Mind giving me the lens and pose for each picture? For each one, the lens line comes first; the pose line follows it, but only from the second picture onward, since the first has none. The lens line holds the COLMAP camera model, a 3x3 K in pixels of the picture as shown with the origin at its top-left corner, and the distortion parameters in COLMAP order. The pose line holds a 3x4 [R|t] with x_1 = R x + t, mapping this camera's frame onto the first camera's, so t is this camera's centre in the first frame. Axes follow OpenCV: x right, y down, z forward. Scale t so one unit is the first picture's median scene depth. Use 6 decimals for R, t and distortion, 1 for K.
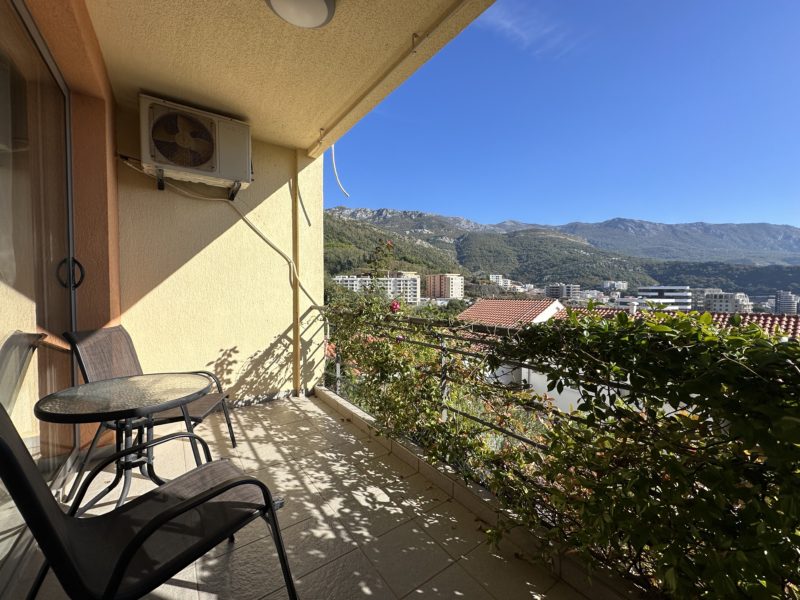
lens RADIAL K [[320.5, 0, 400.5], [0, 320.5, 299.1], [0, 0, 1]] dist [-0.005900, 0.000058]
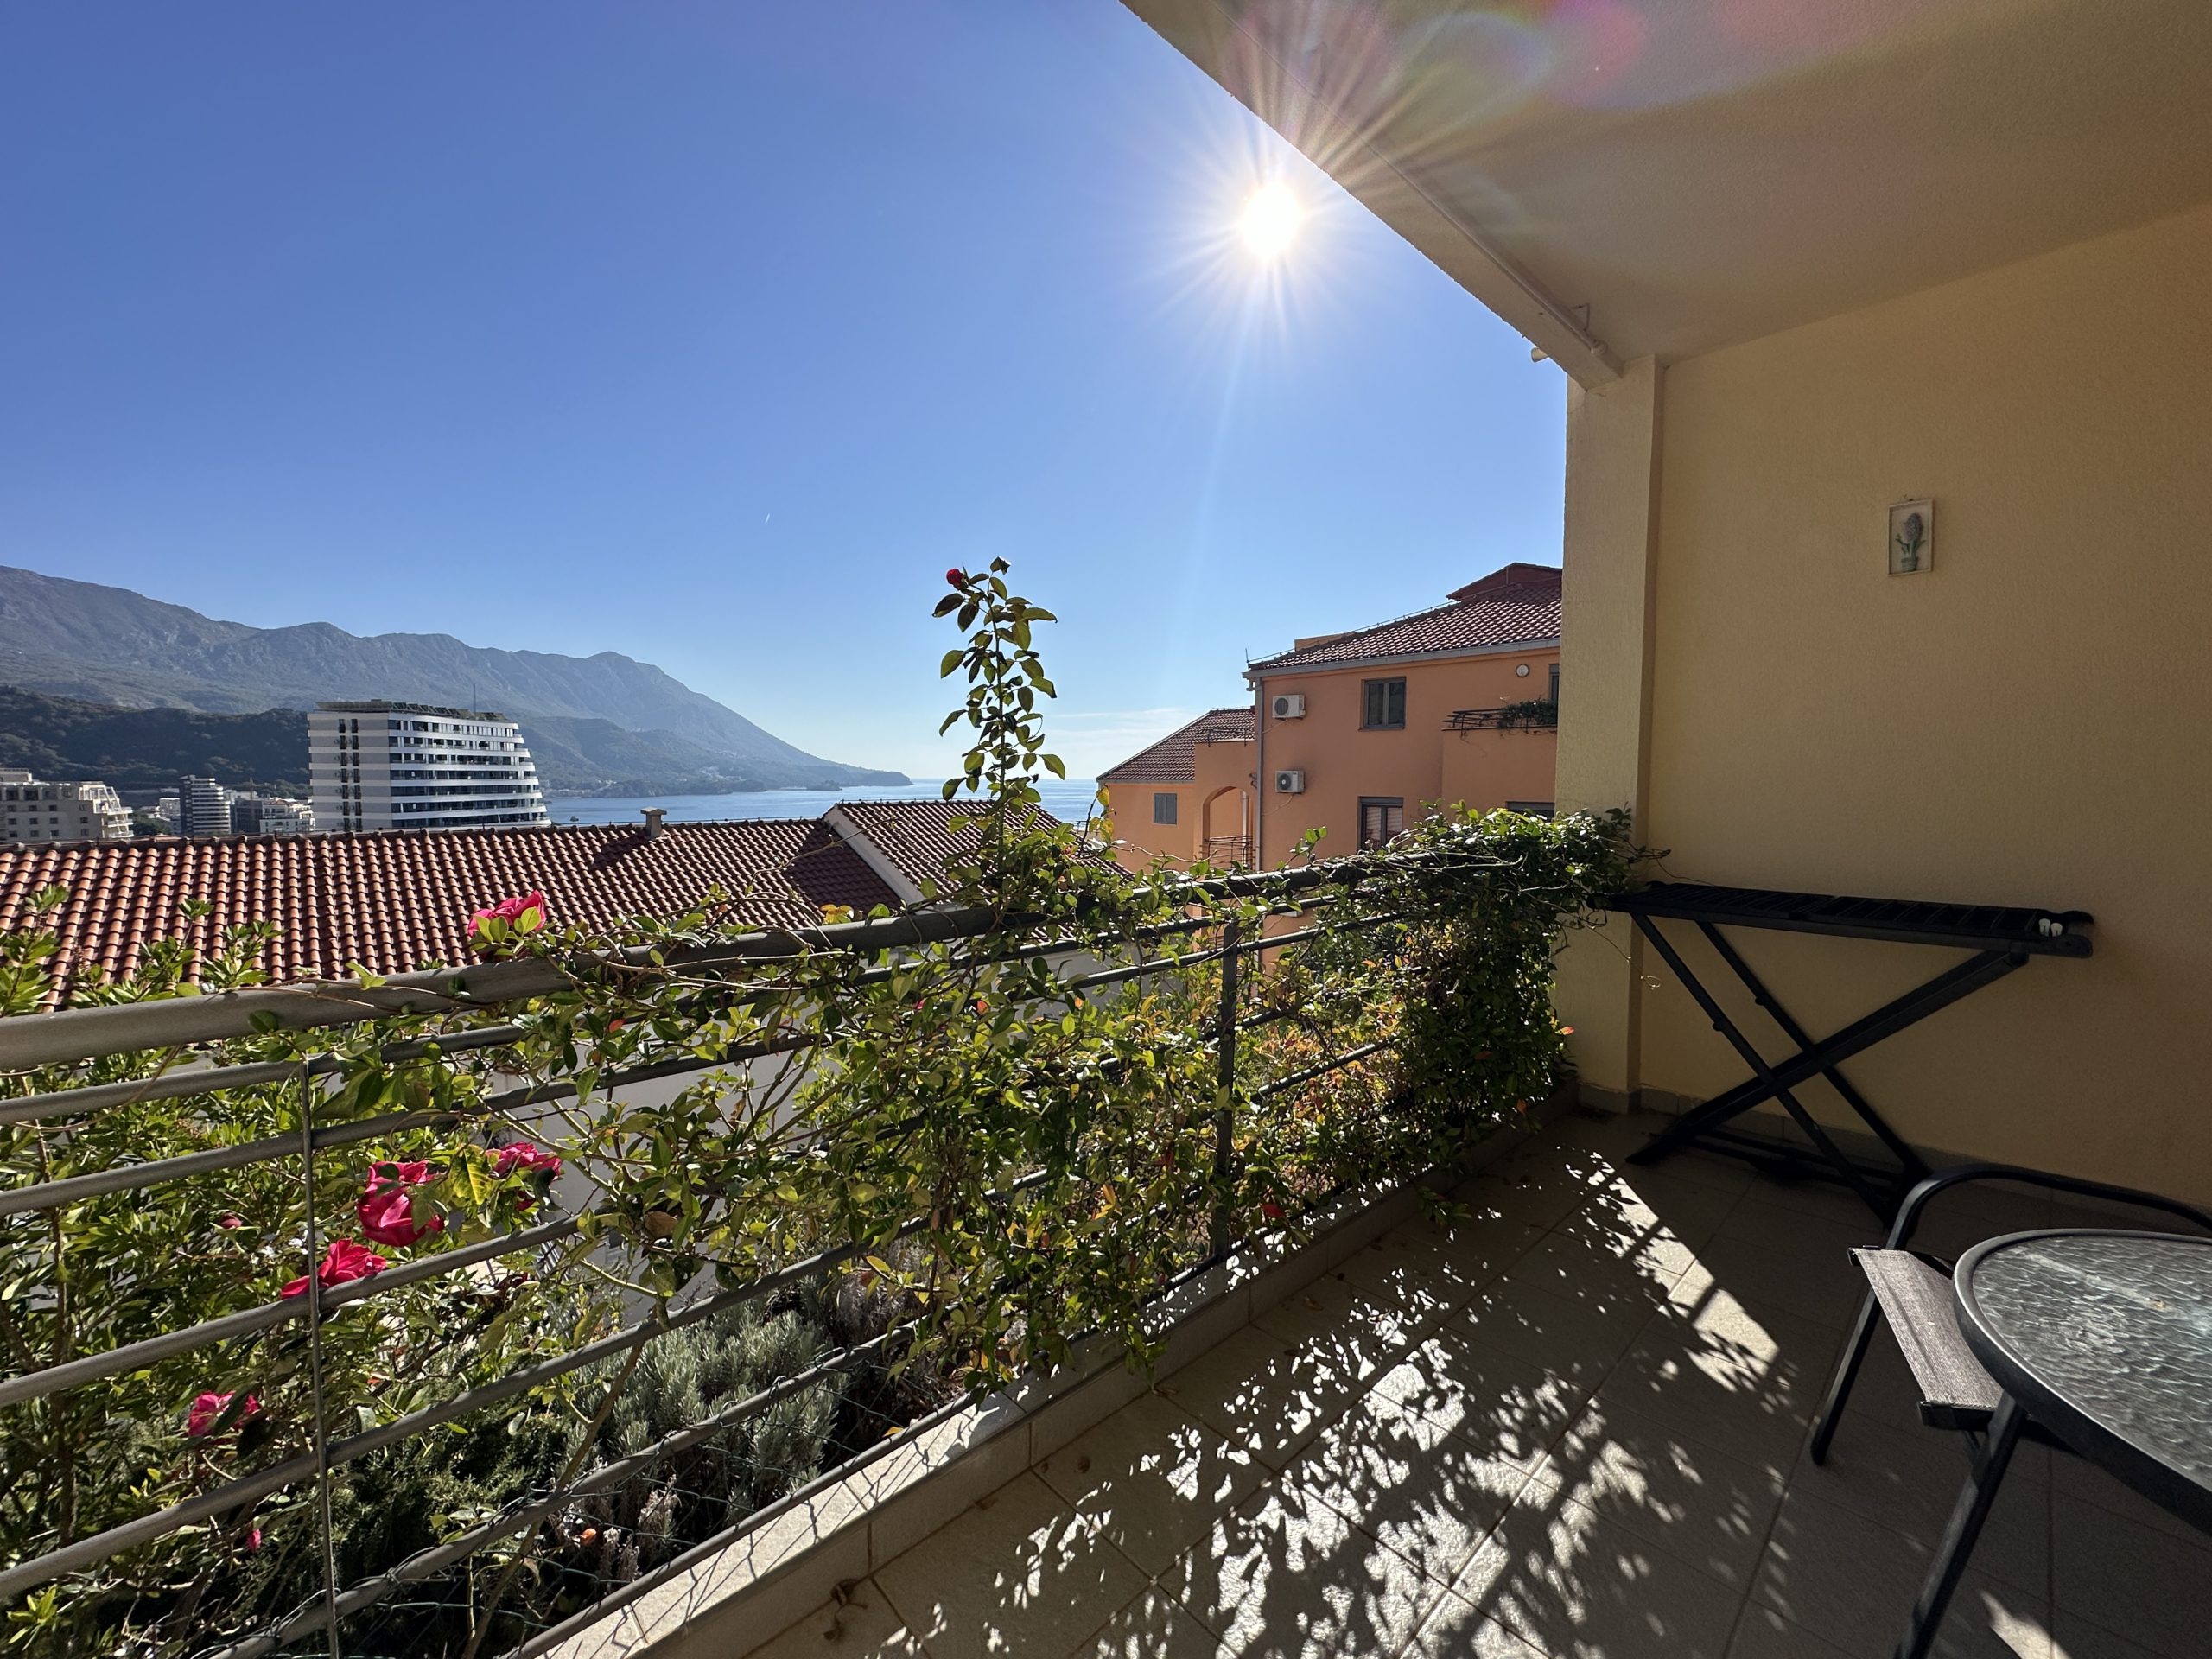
lens RADIAL K [[886.1, 0, 1099.7], [0, 886.1, 828.6], [0, 0, 1]] dist [-0.005900, 0.000058]
pose [[-0.123681, -0.060304, 0.990488, -0.871399], [0.026551, 0.997593, 0.064052, -0.055642], [-0.991967, 0.034220, -0.121782, 1.318632]]
